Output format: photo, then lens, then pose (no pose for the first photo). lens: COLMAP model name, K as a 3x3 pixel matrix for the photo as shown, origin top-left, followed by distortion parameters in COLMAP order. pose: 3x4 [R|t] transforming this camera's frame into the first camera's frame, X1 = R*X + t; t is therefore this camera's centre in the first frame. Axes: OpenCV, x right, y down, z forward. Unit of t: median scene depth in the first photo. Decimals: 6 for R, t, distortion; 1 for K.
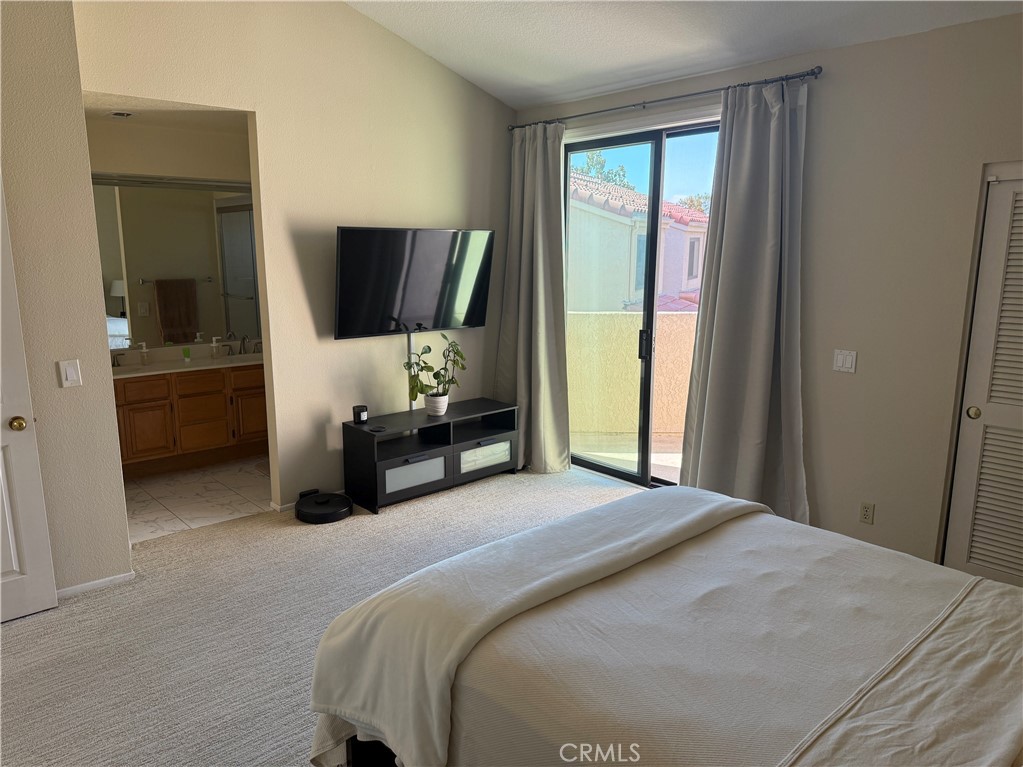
lens RADIAL K [[707.9, 0, 504.0], [0, 707.9, 386.2], [0, 0, 1]] dist [0.061106, -0.080905]
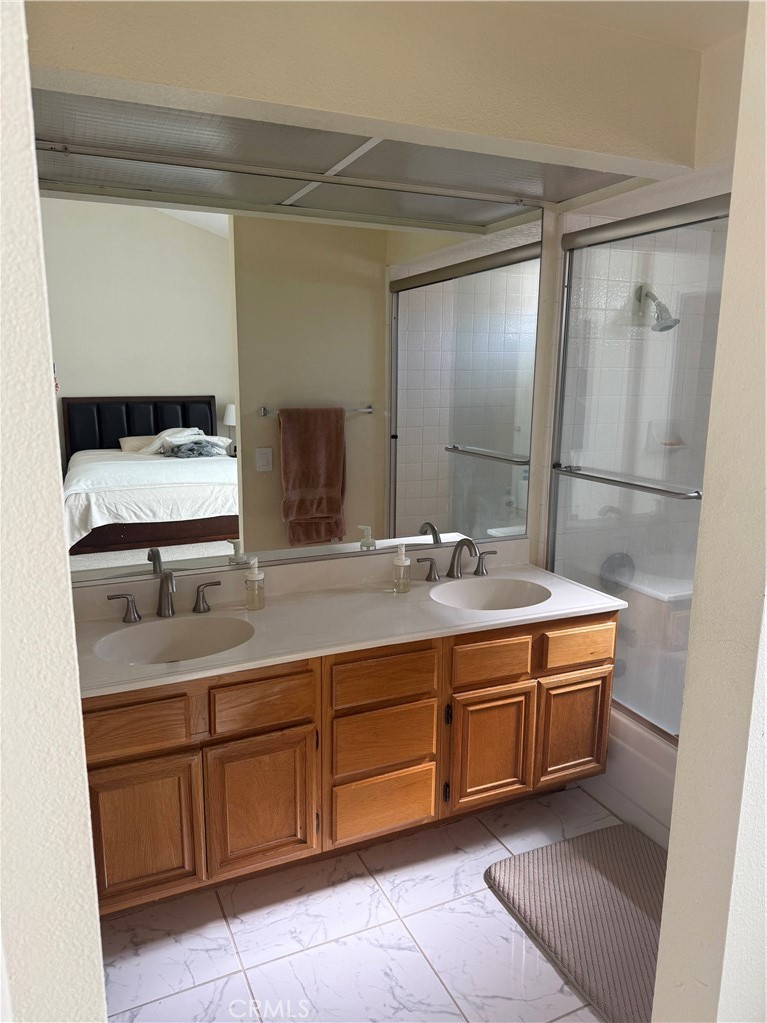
lens RADIAL K [[707.9, 0, 381.7], [0, 707.9, 514.1], [0, 0, 1]] dist [0.061106, -0.080905]
pose [[0.957551, 0.059809, -0.281992, -0.257305], [-0.061228, 0.998117, 0.003783, -0.074813], [0.281687, 0.013644, 0.959409, 0.497856]]
